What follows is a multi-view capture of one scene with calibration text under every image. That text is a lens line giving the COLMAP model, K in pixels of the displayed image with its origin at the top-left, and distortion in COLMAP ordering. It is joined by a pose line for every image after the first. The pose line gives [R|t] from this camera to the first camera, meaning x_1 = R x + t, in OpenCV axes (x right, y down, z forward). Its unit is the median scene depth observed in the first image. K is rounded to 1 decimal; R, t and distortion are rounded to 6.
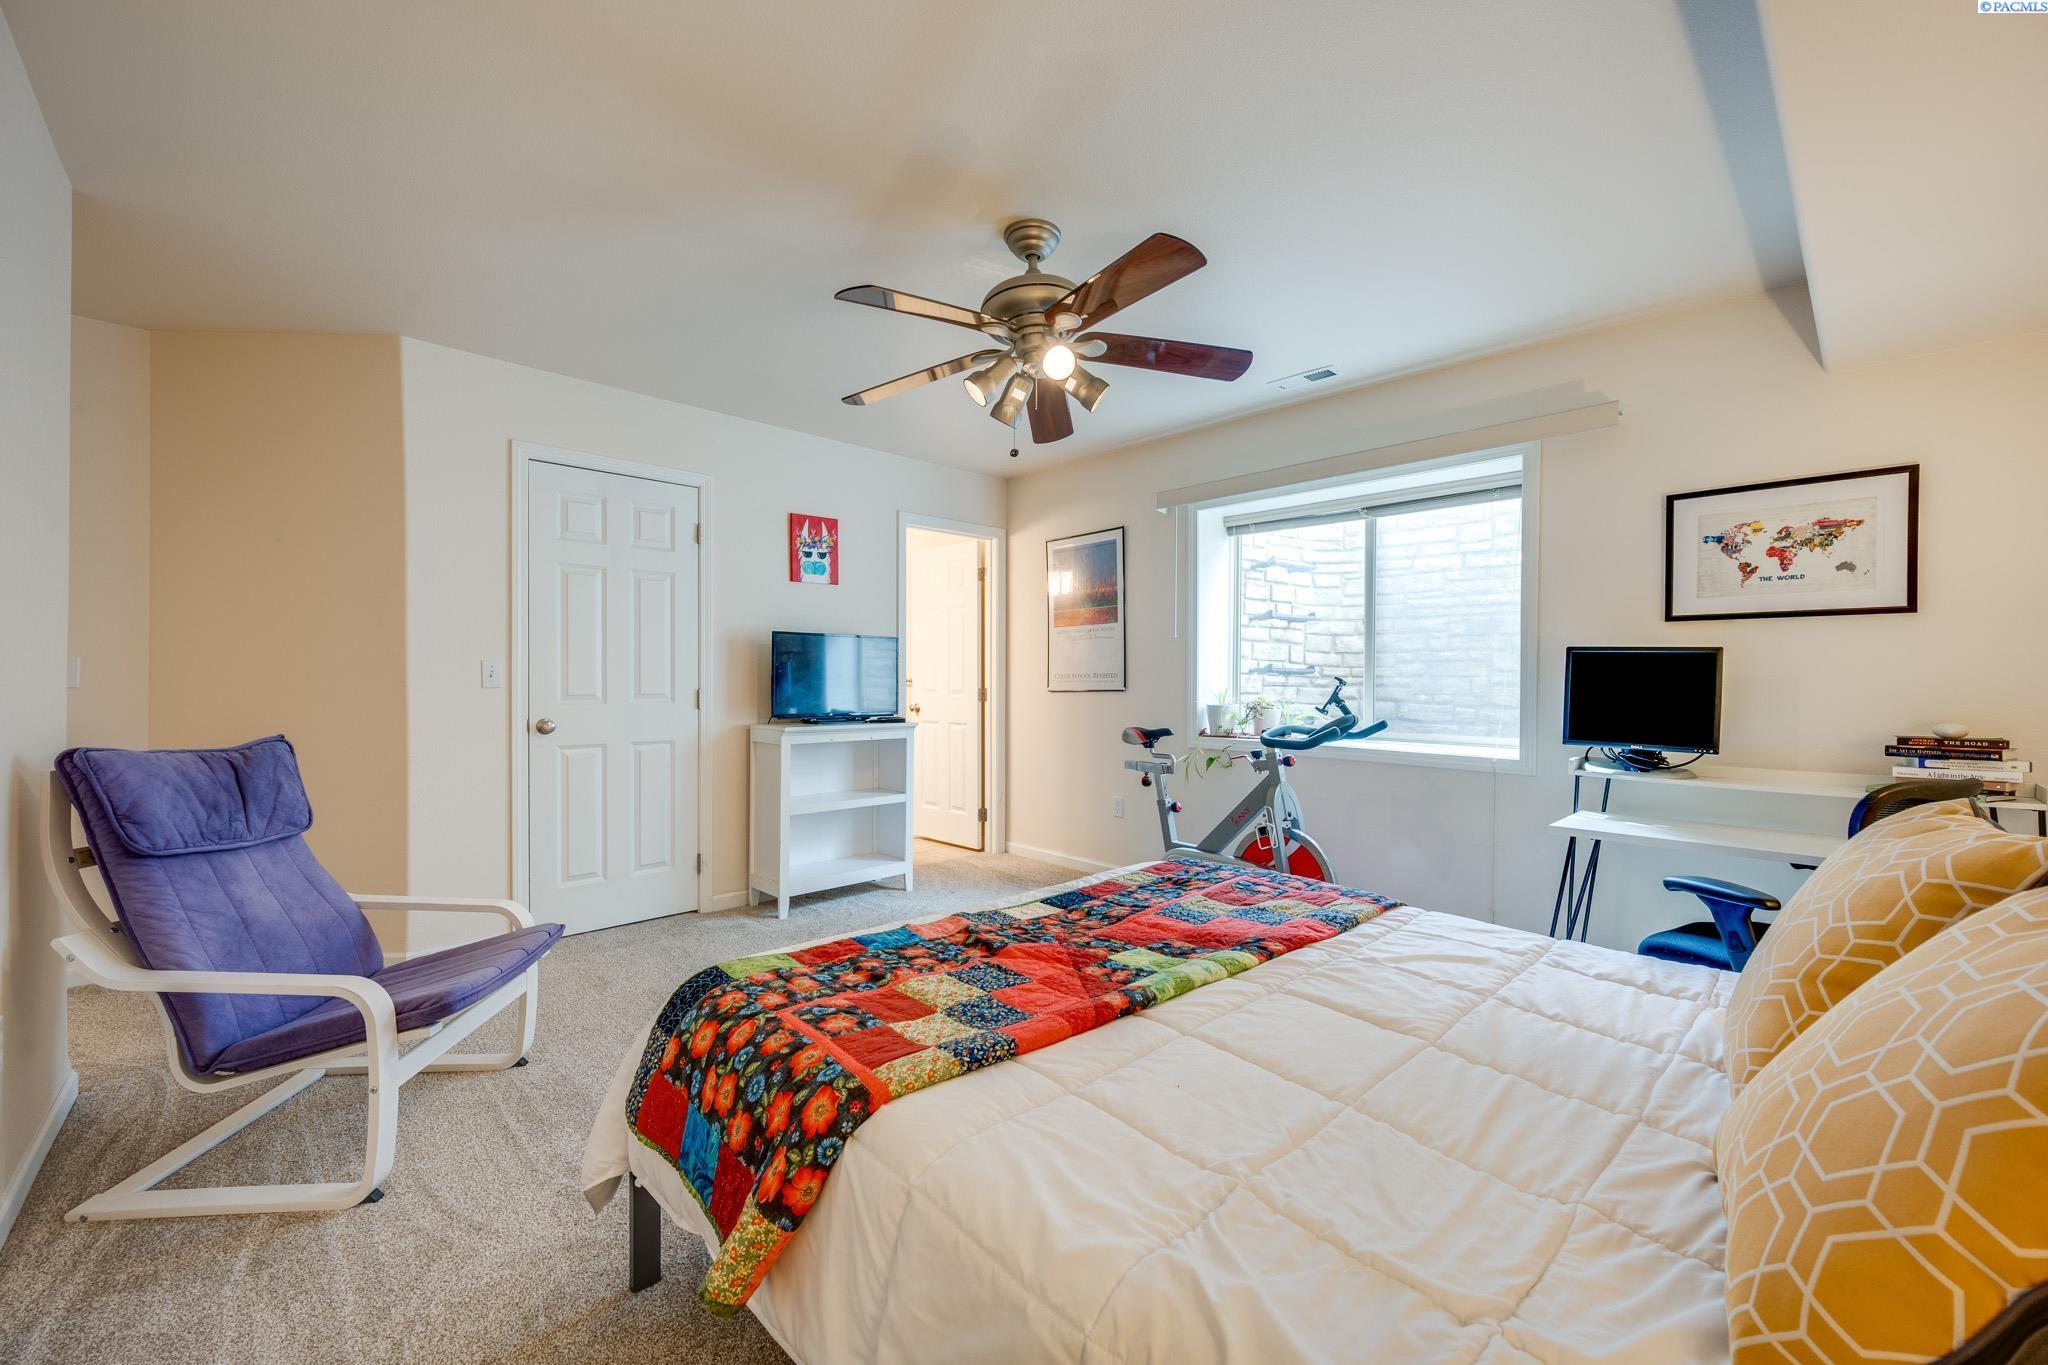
lens RADIAL K [[818.1, 0, 1022.7], [0, 818.1, 682.2], [0, 0, 1]] dist [-0.002109, 0.000221]
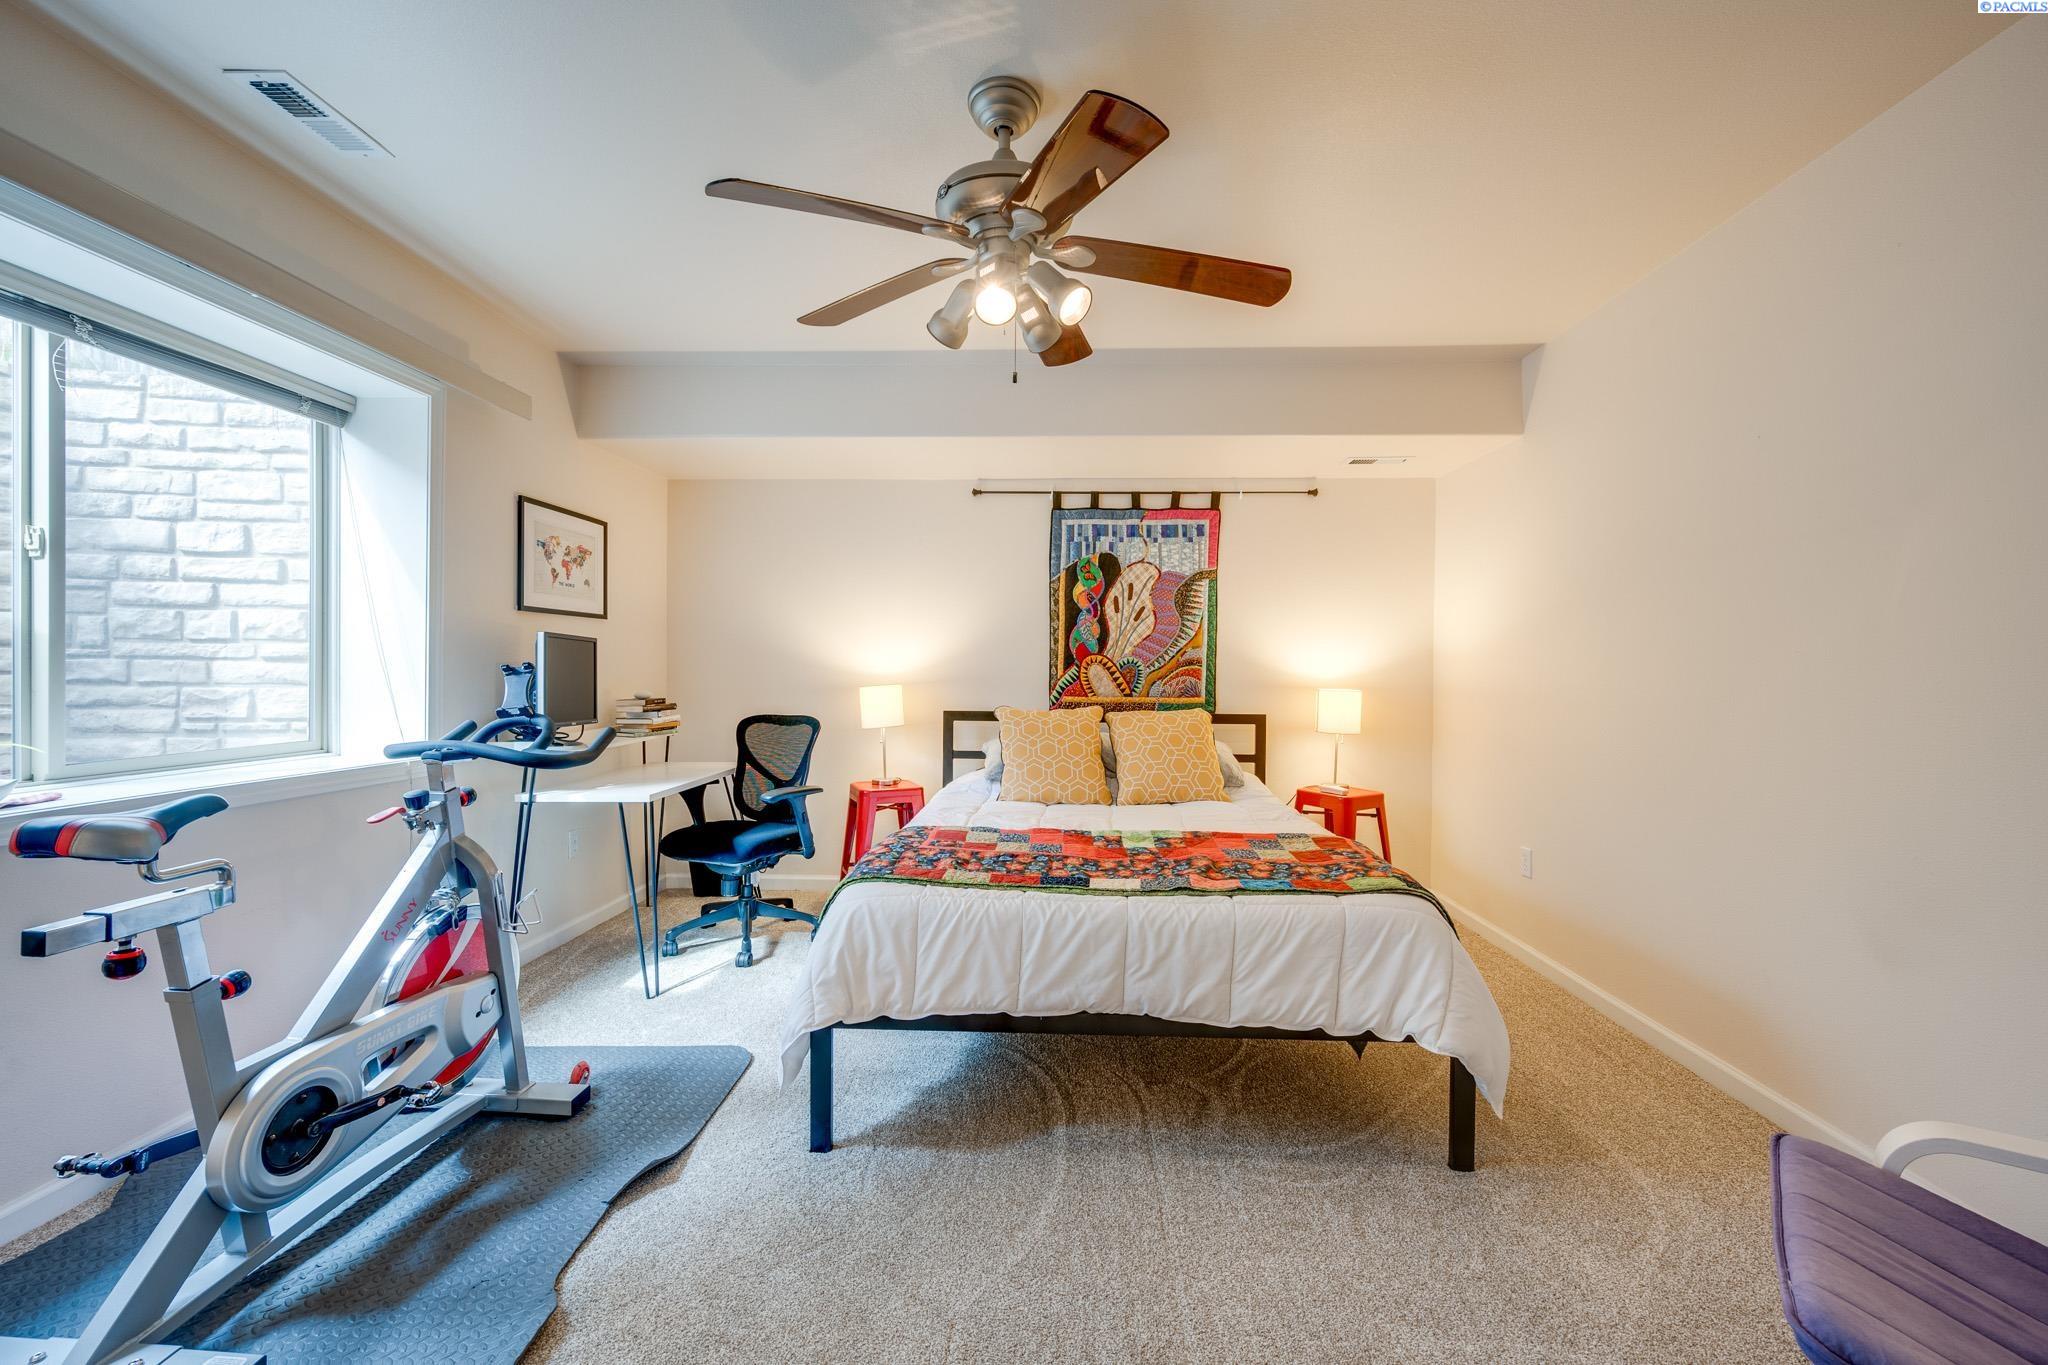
lens RADIAL K [[818.1, 0, 1028.9], [0, 818.1, 677.8], [0, 0, 1]] dist [-0.002109, 0.000221]
pose [[-0.695221, -0.027118, 0.718284, -0.507698], [-0.016650, 0.999628, 0.021624, -0.019726], [-0.718603, 0.003075, -0.695414, 1.349383]]
